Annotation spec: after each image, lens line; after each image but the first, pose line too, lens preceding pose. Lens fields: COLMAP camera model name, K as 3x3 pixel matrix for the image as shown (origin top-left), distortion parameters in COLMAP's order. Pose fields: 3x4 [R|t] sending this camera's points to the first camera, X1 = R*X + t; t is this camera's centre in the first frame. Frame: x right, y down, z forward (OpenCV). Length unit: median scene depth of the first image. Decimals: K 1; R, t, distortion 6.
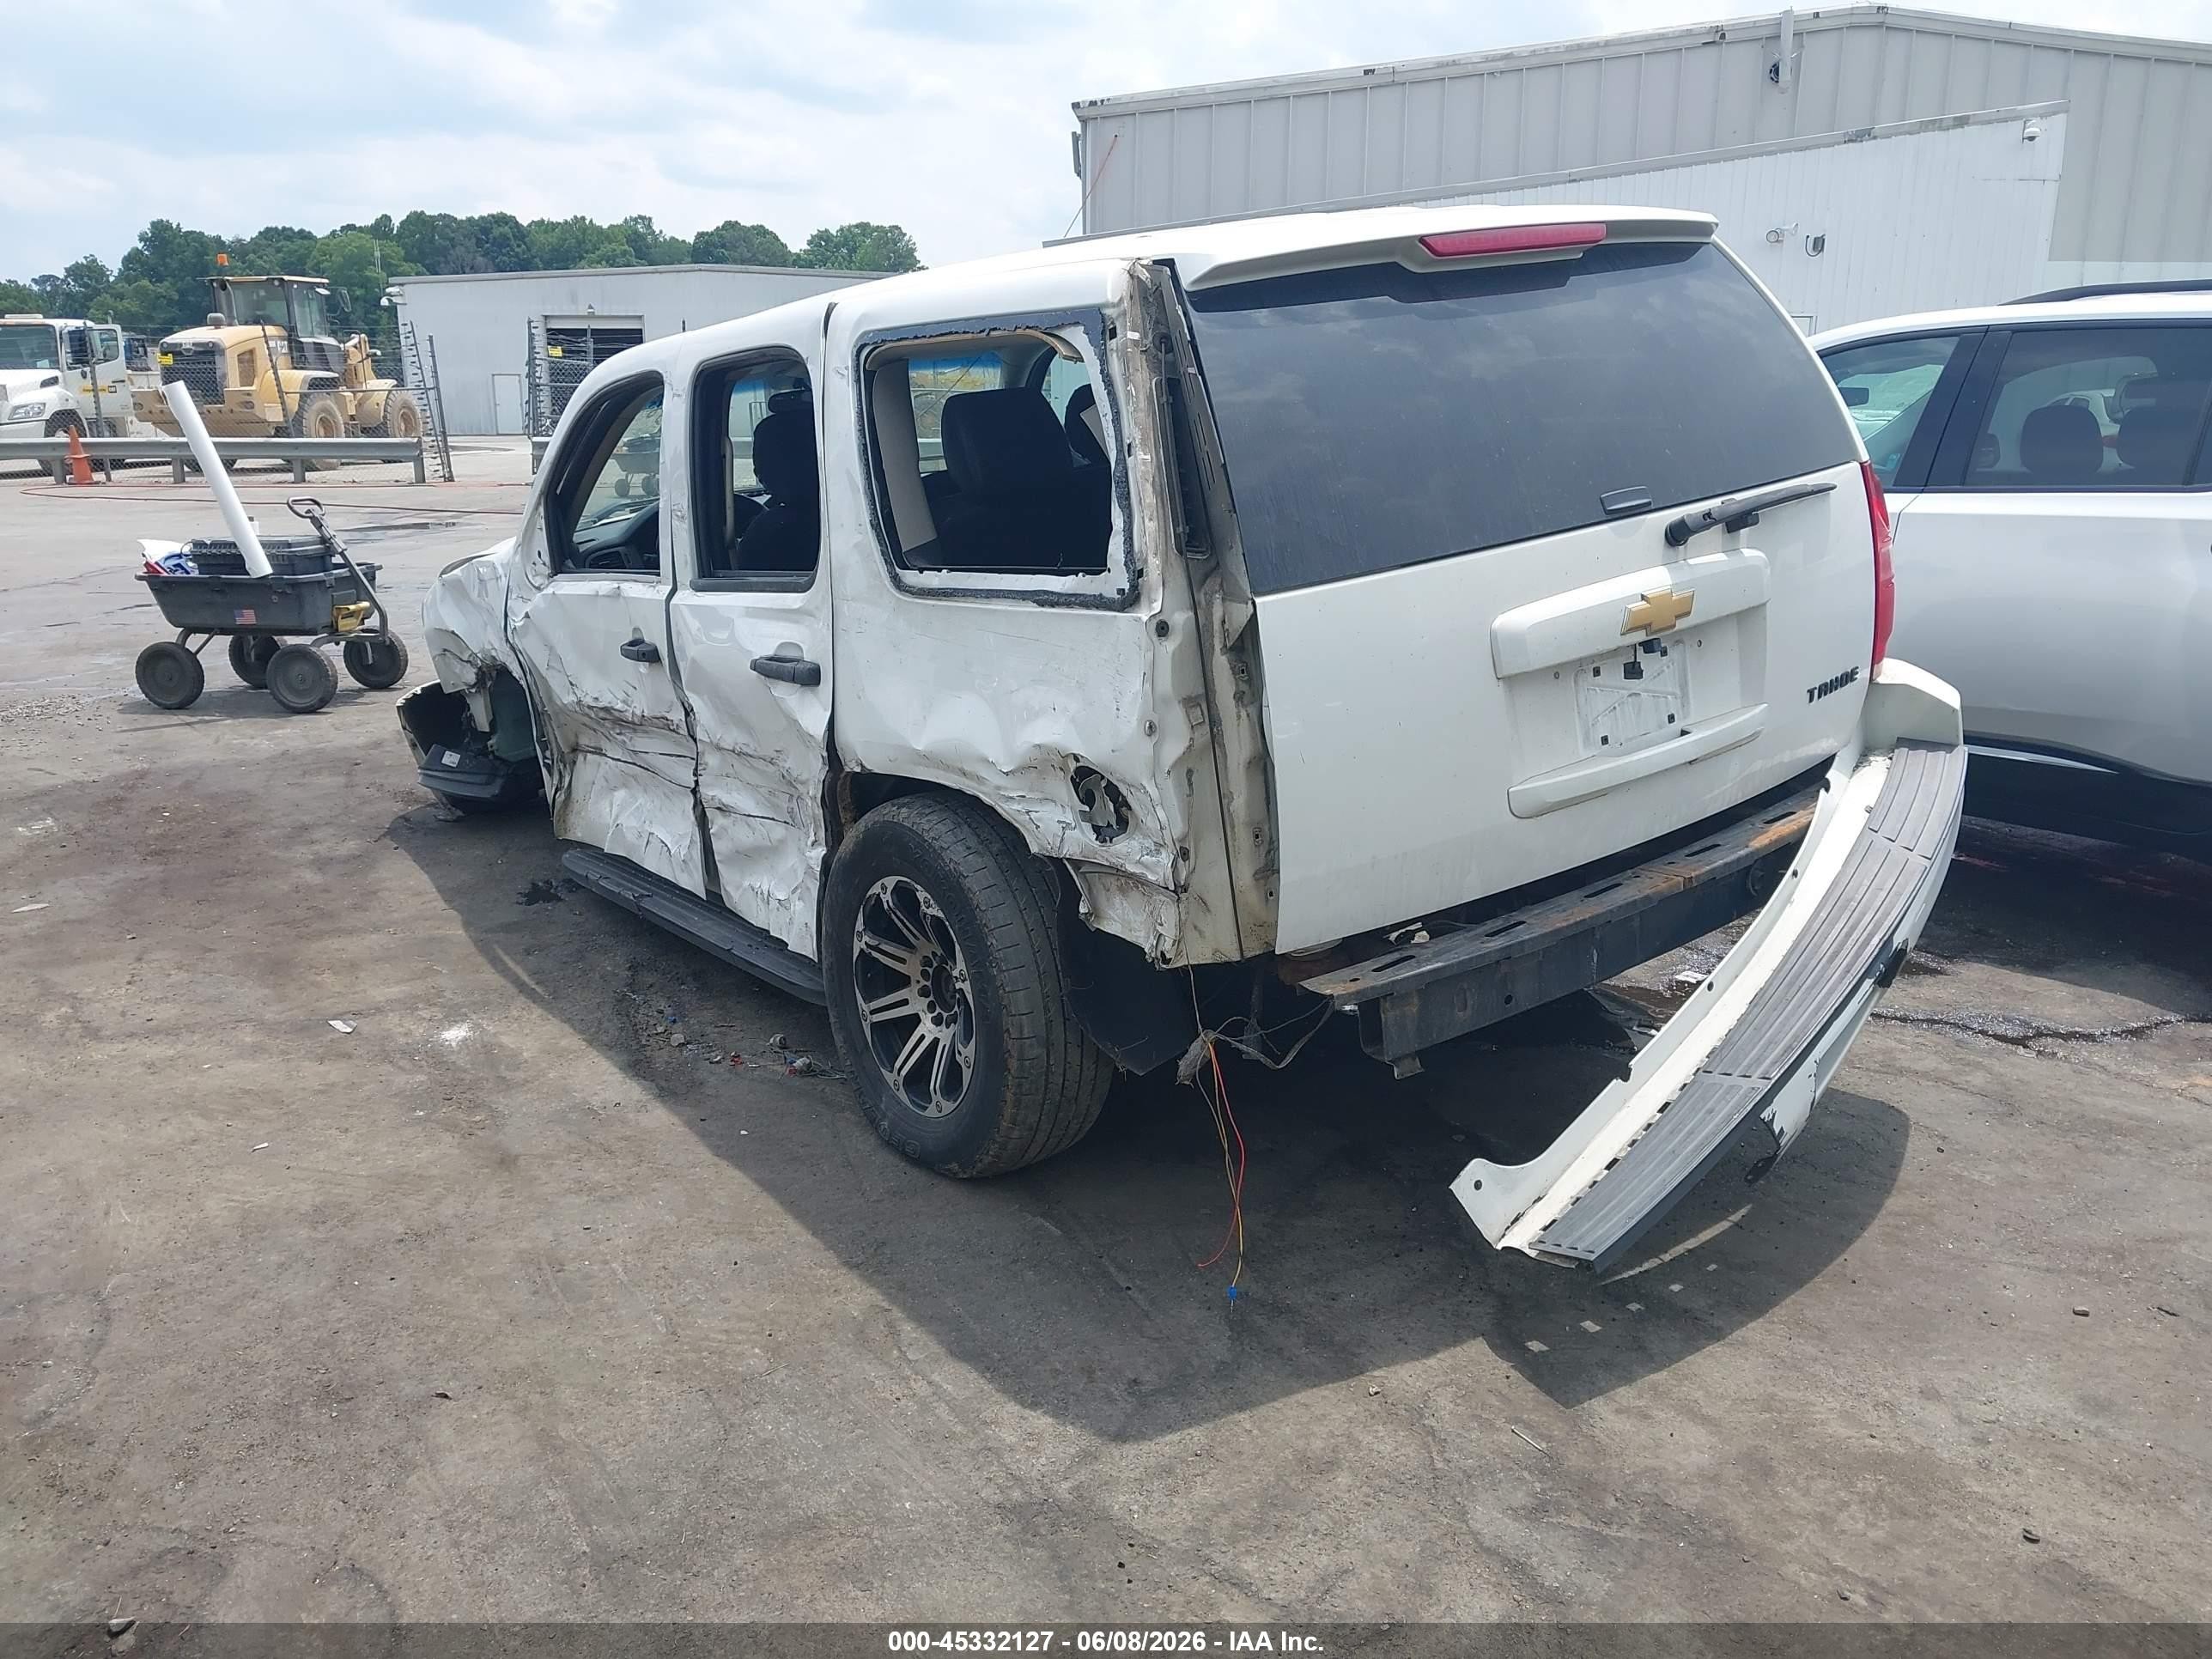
lens RADIAL K [[1761.8, 0, 1142.9], [0, 1761.8, 832.0], [0, 0, 1]] dist [0.029717, -0.047515]
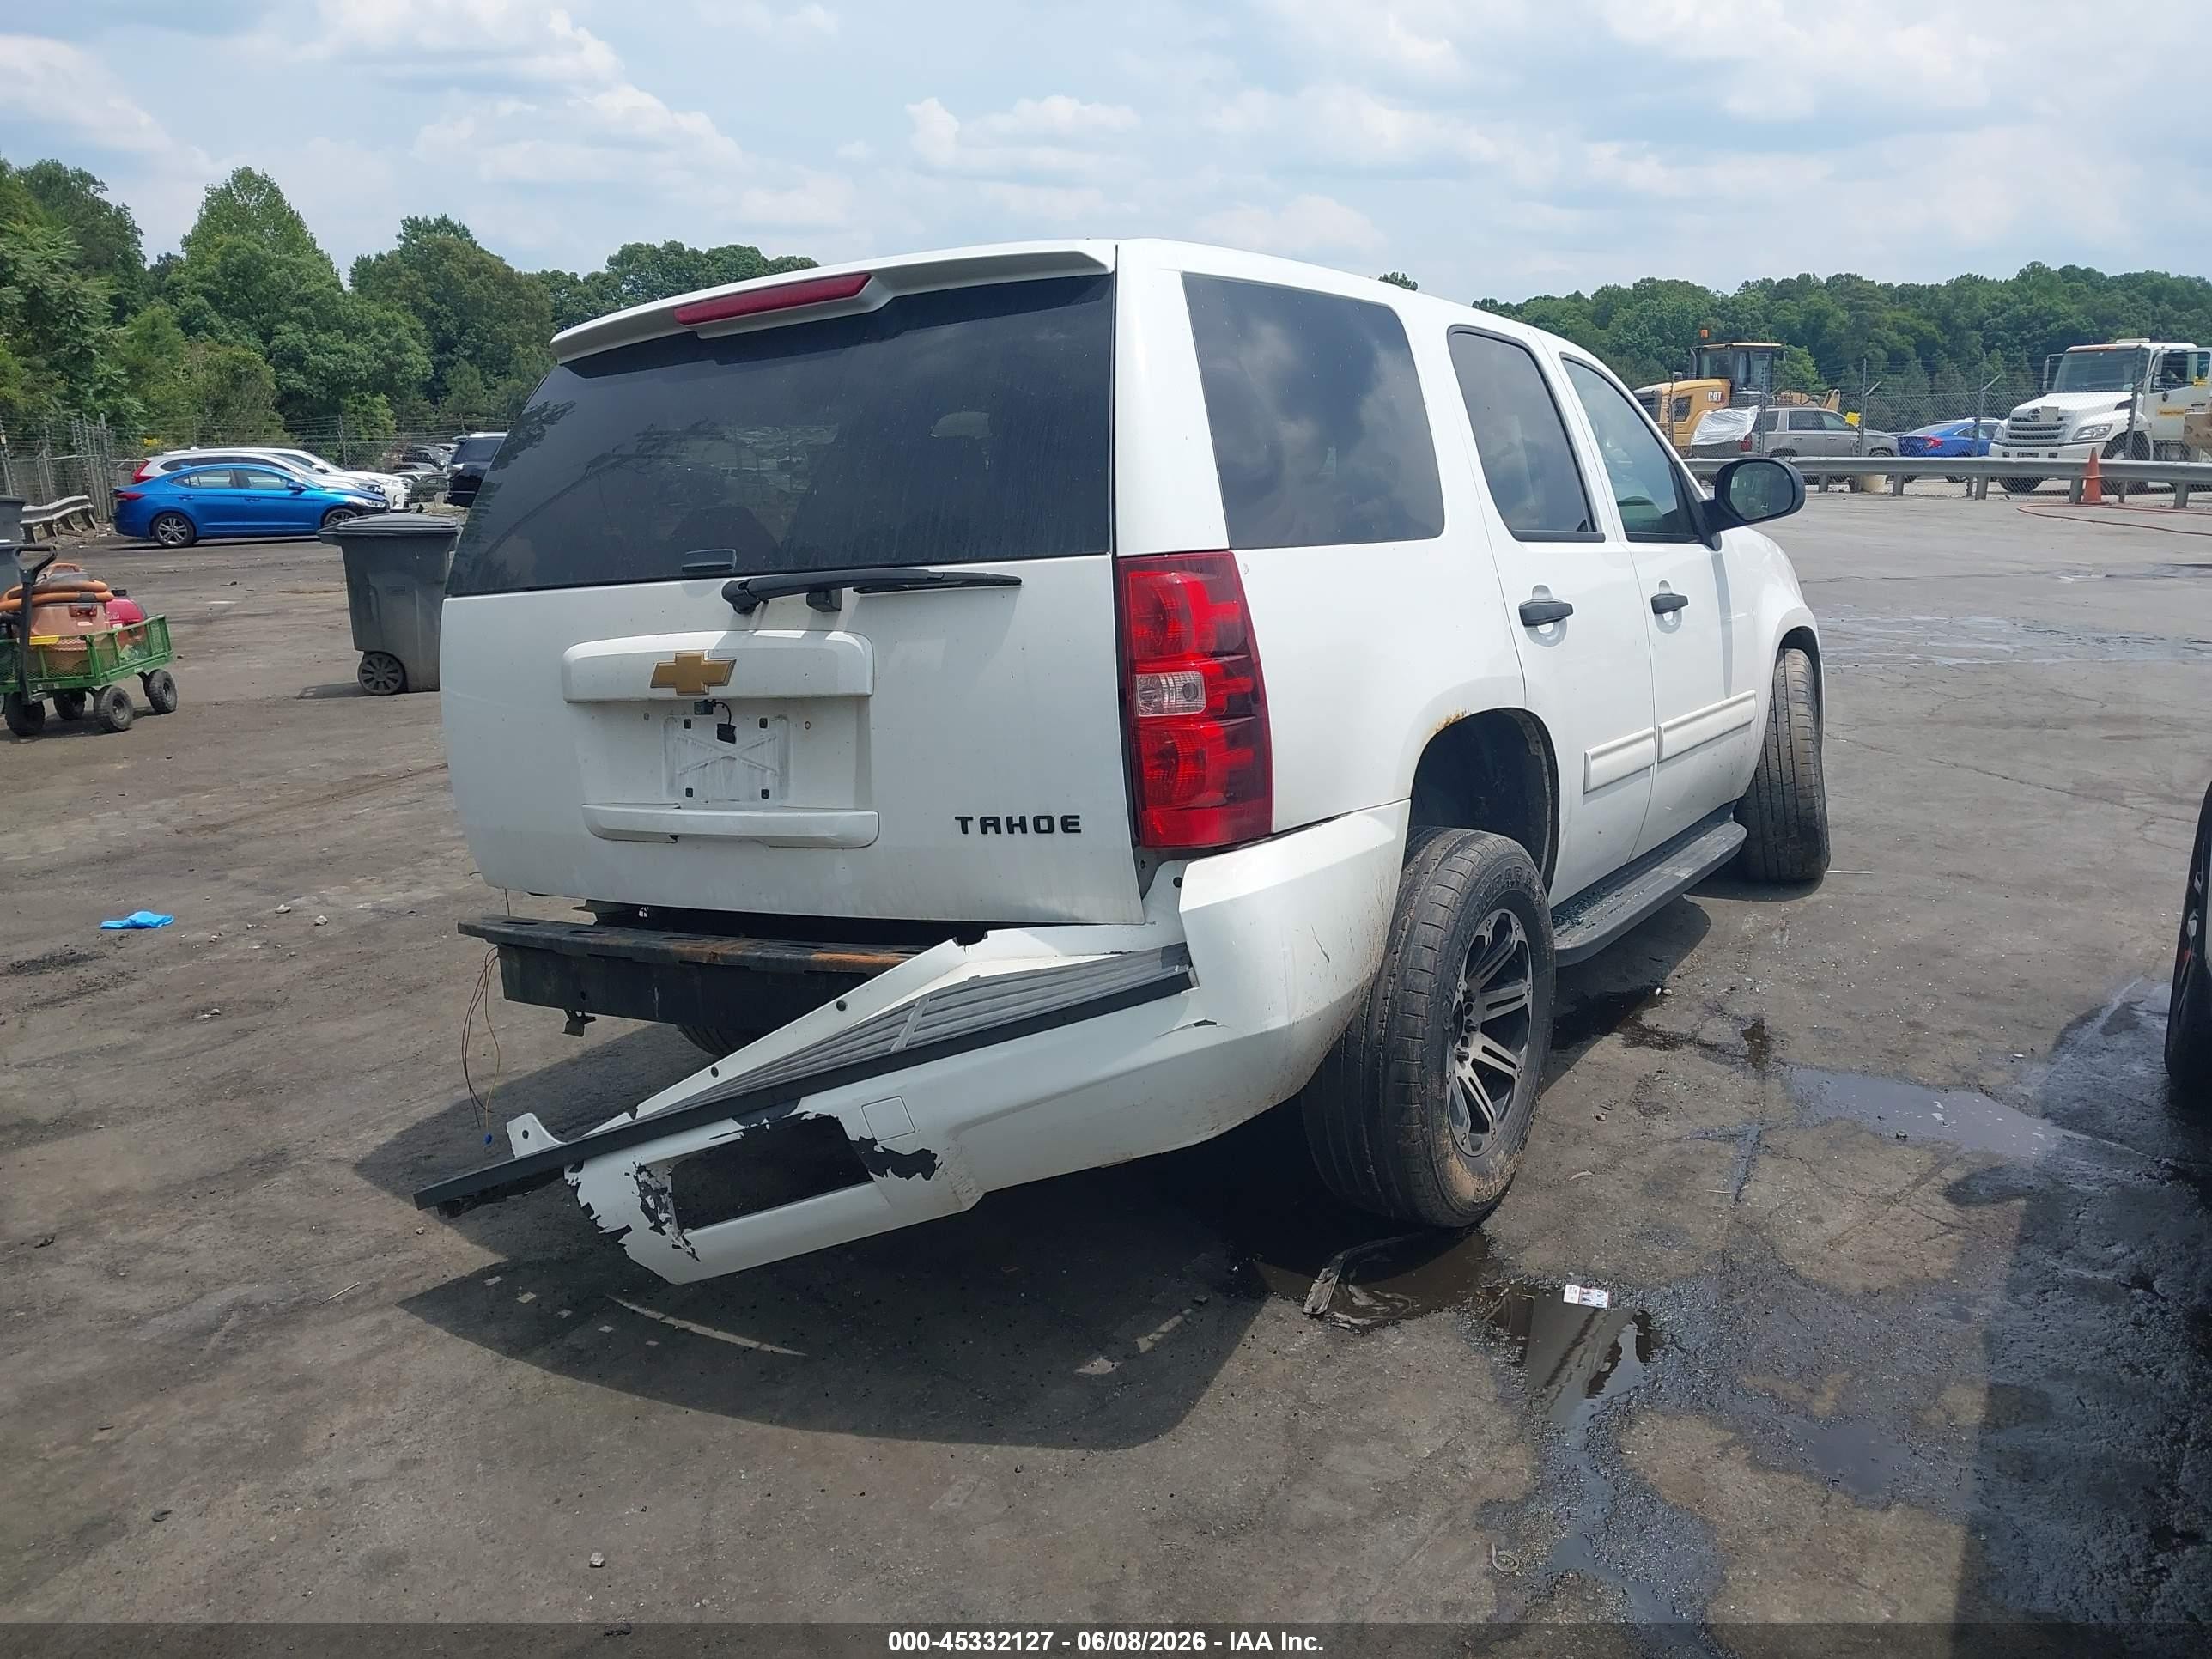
lens RADIAL K [[1770.6, 0, 1122.2], [0, 1770.6, 842.6], [0, 0, 1]] dist [0.028515, -0.029928]
pose [[0.377370, 0.223775, -0.898619, 1.213427], [-0.229103, 0.962761, 0.143537, -0.215548], [0.897276, 0.151710, 0.414585, 0.765007]]
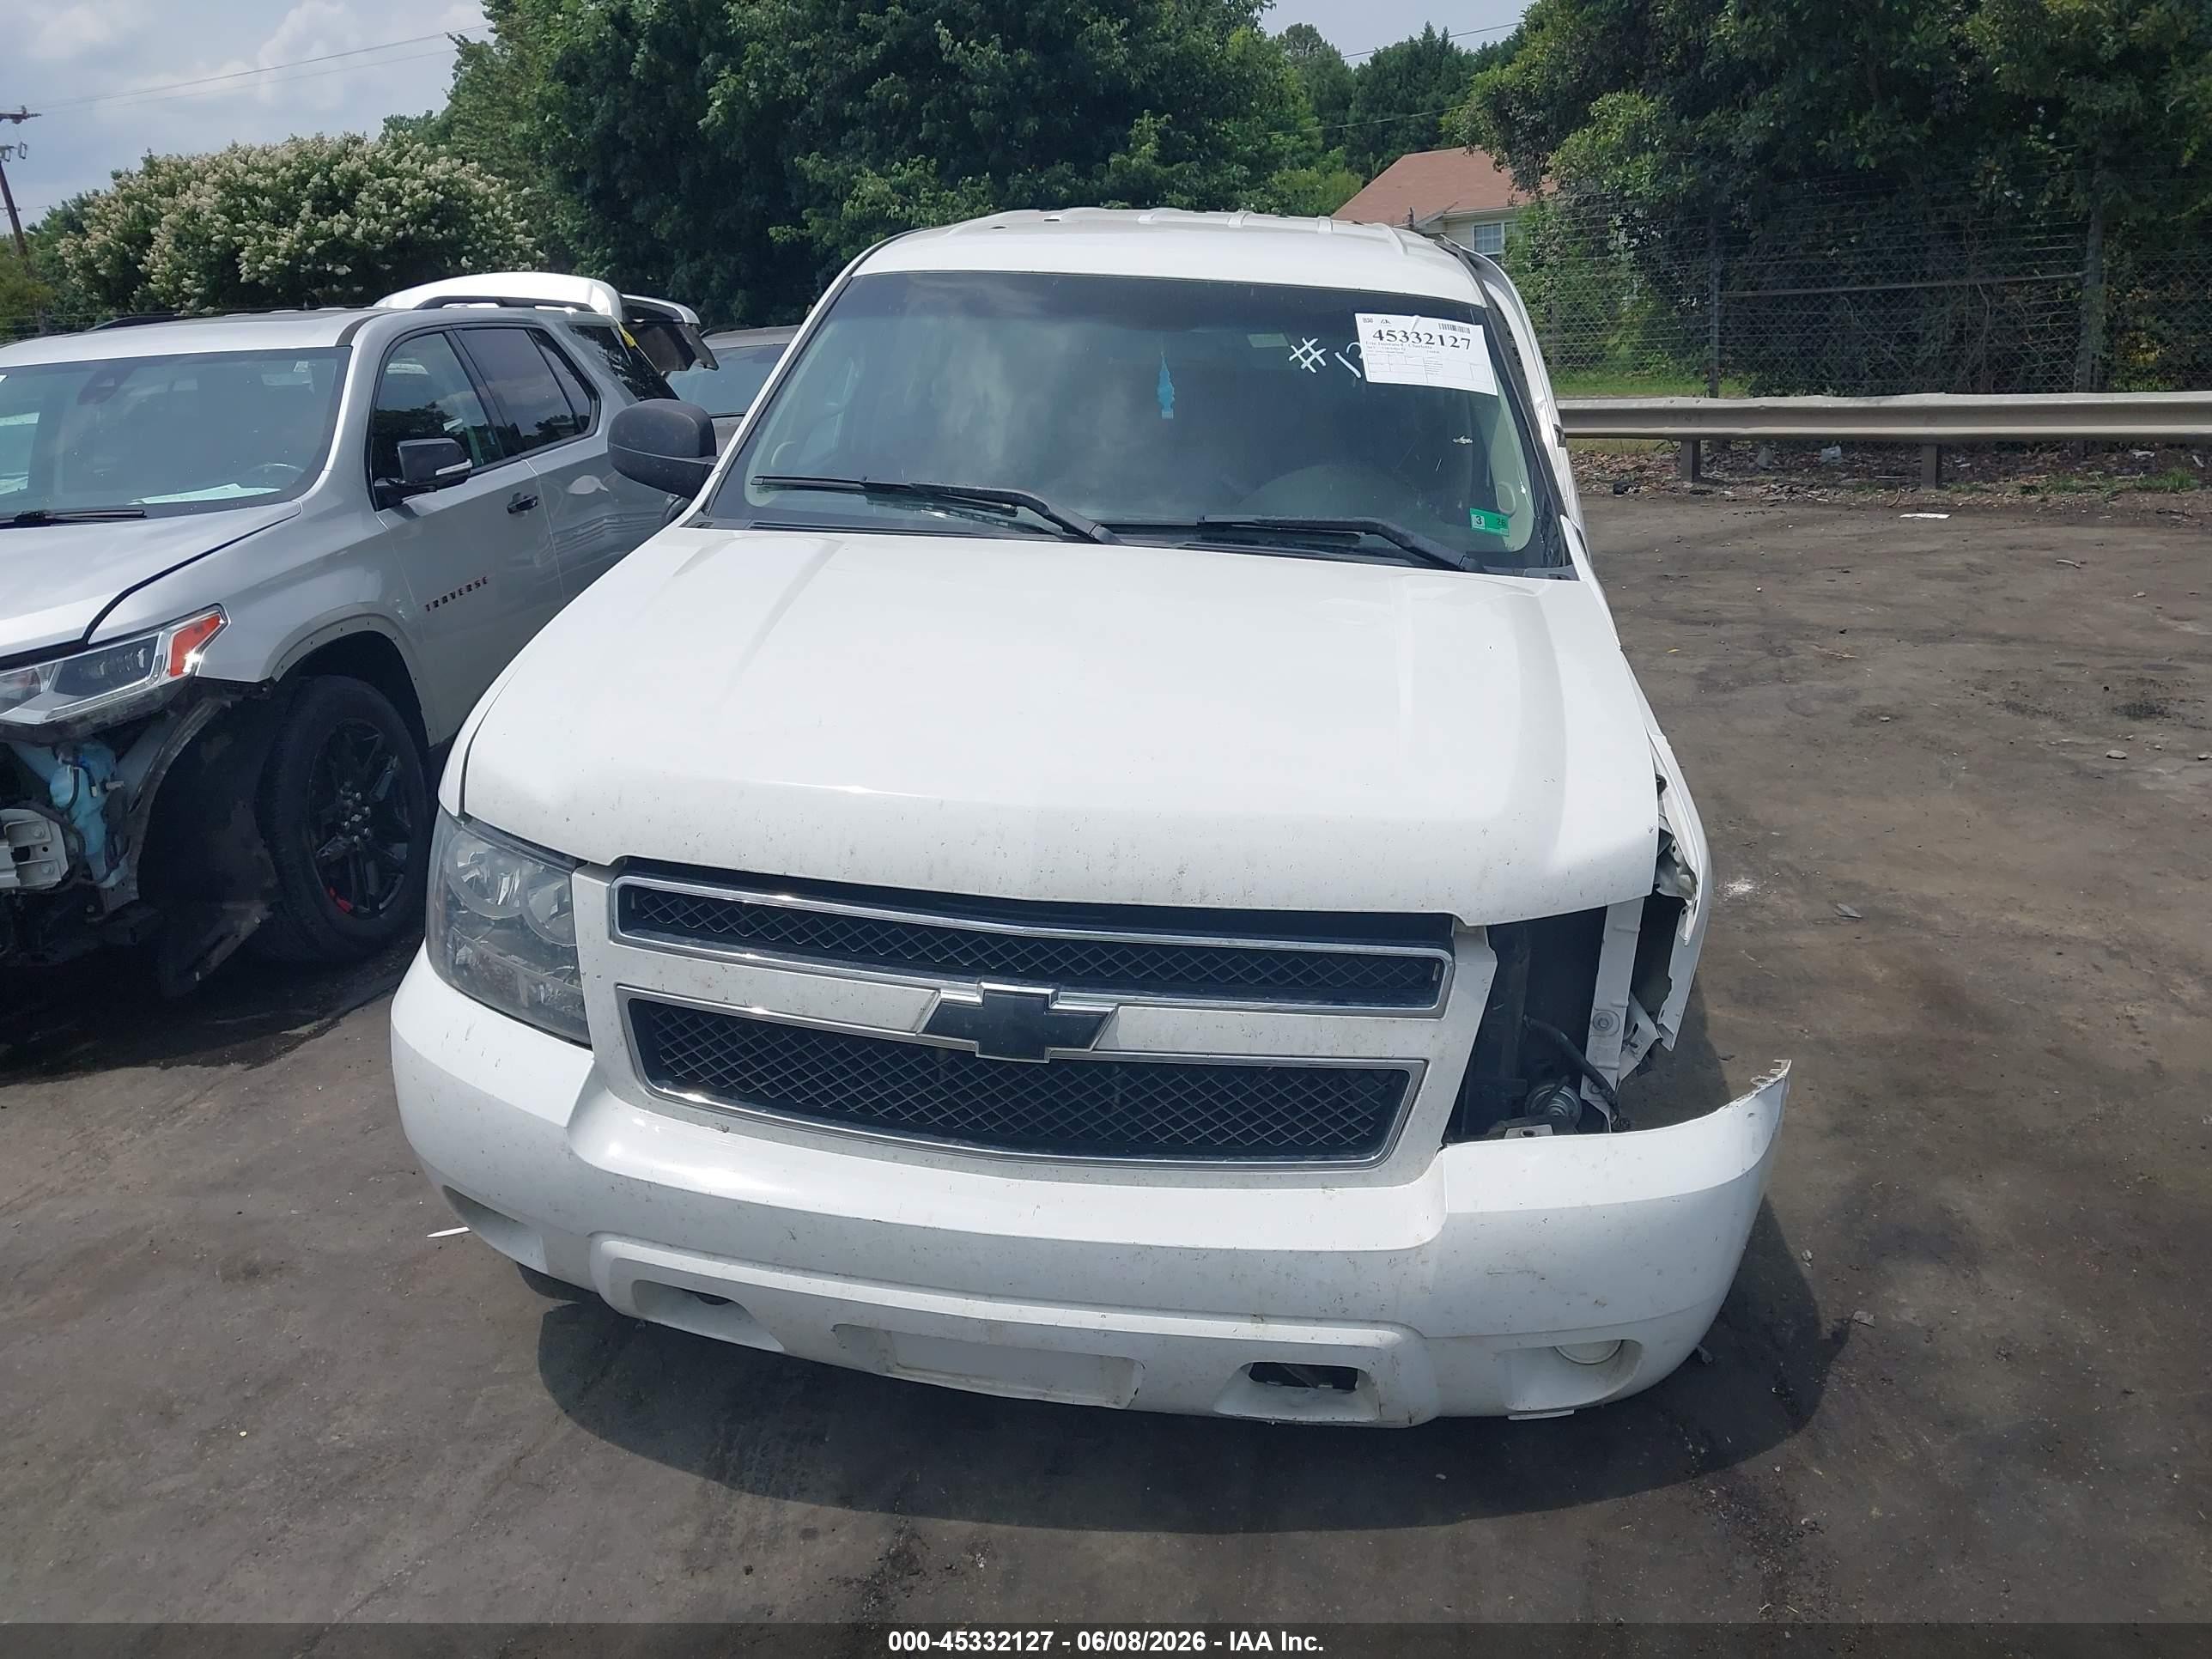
lens RADIAL K [[1801.2, 0, 1106.0], [0, 1801.2, 829.5], [0, 0, 1]] dist [0.004299, -0.005106]
pose [[-0.749650, -0.127328, 0.649471, -1.090712], [0.235624, 0.865677, 0.441683, -0.664175], [-0.618471, 0.484139, -0.618953, 2.565073]]
